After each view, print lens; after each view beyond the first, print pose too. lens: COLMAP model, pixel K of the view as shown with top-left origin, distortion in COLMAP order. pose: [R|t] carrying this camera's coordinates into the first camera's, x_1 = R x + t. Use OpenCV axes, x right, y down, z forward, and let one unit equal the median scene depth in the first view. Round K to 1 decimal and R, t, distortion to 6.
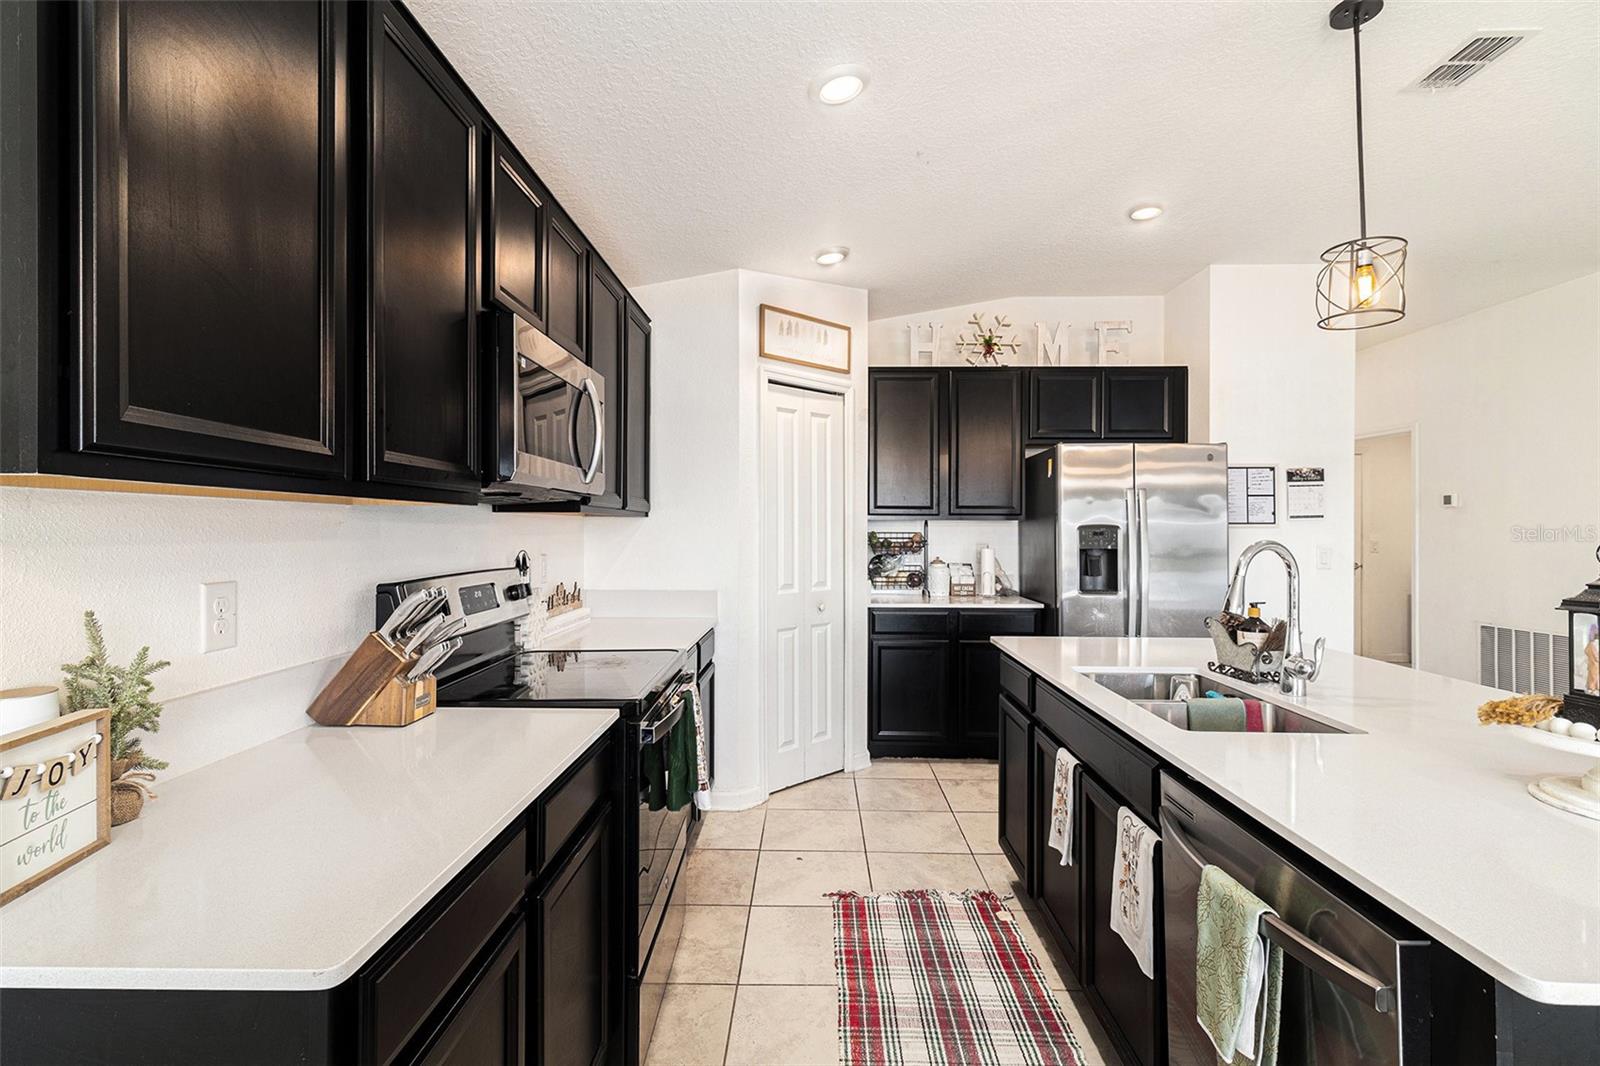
lens RADIAL K [[730.5, 0, 800.9], [0, 730.5, 518.9], [0, 0, 1]] dist [0.008599, 0.000182]
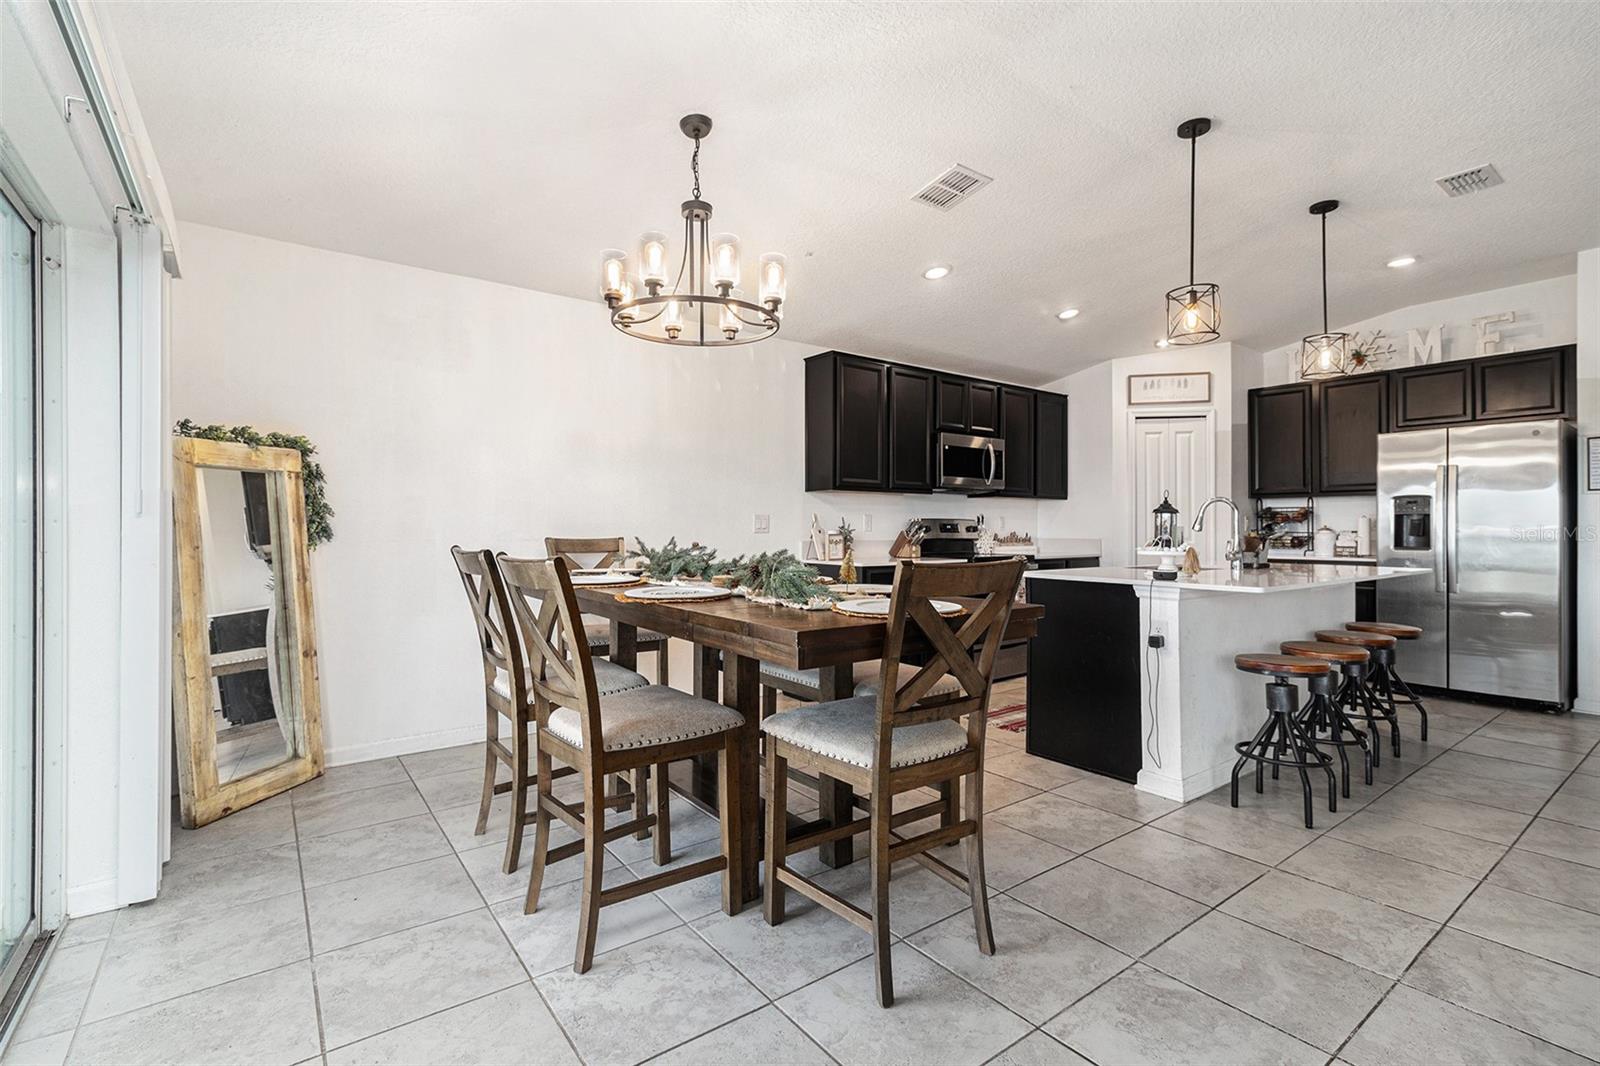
lens RADIAL K [[730.5, 0, 800.9], [0, 730.5, 518.9], [0, 0, 1]] dist [0.008599, 0.000182]
pose [[0.612860, -0.011073, -0.790114, 0.752992], [0.011339, 0.999922, -0.005218, 0.043260], [0.790110, -0.005762, 0.612938, -0.614770]]
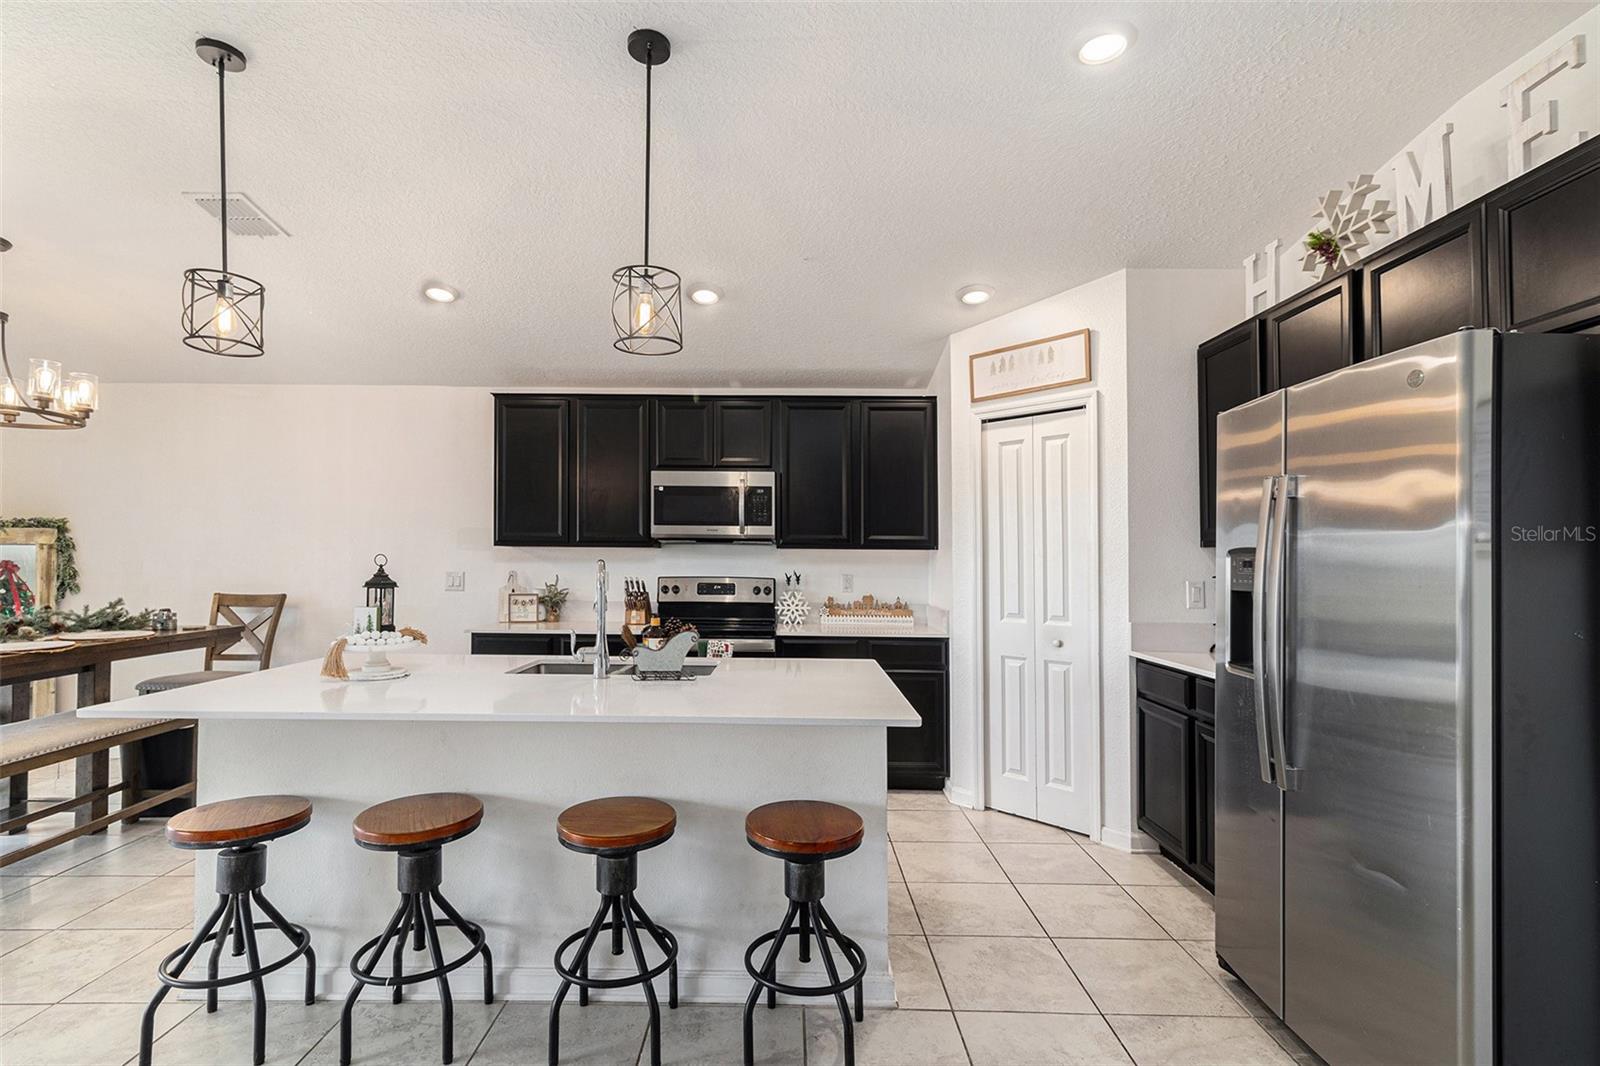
lens RADIAL K [[743.9, 0, 778.7], [0, 743.9, 538.6], [0, 0, 1]] dist [0.004566, 0.000281]
pose [[-0.003099, -0.033635, -0.999429, 0.957982], [0.005982, 0.999416, -0.033654, 0.017976], [0.999977, -0.006082, -0.002896, 0.635548]]
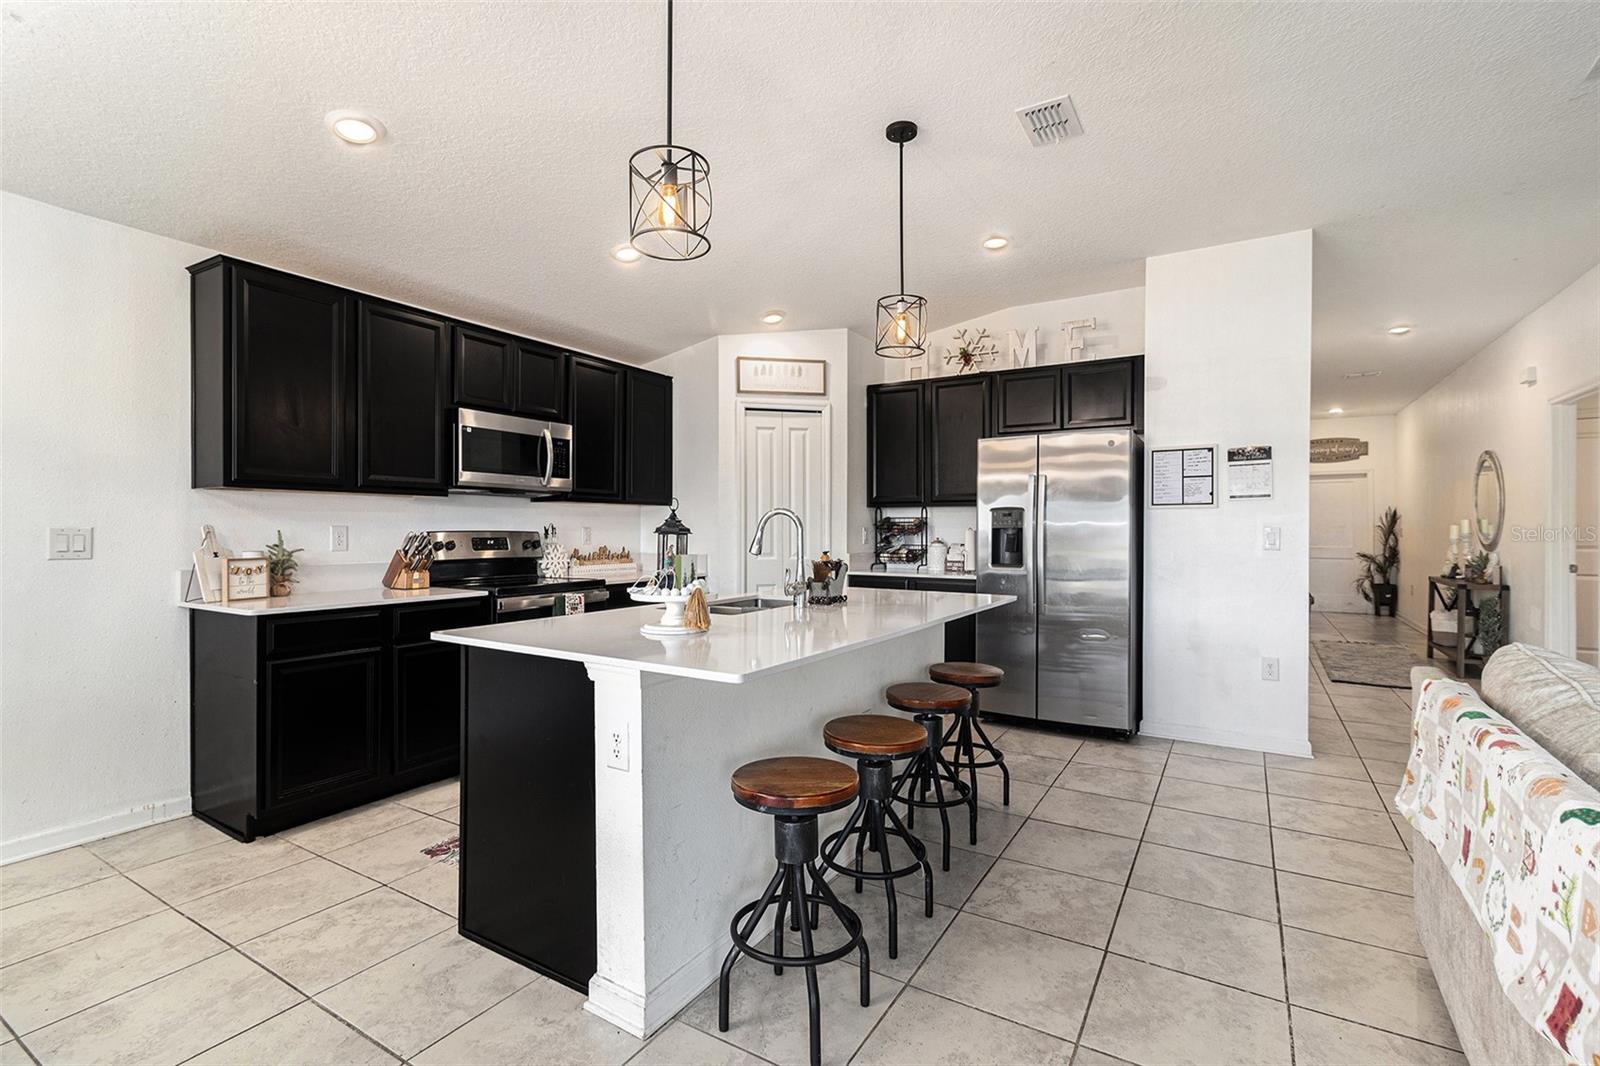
lens RADIAL K [[730.5, 0, 800.9], [0, 730.5, 518.9], [0, 0, 1]] dist [0.008599, 0.000182]
pose [[0.862640, -0.007335, -0.505765, 0.698600], [0.007047, 0.999972, -0.002482, 0.026938], [0.505769, -0.001423, 0.862668, -0.161919]]
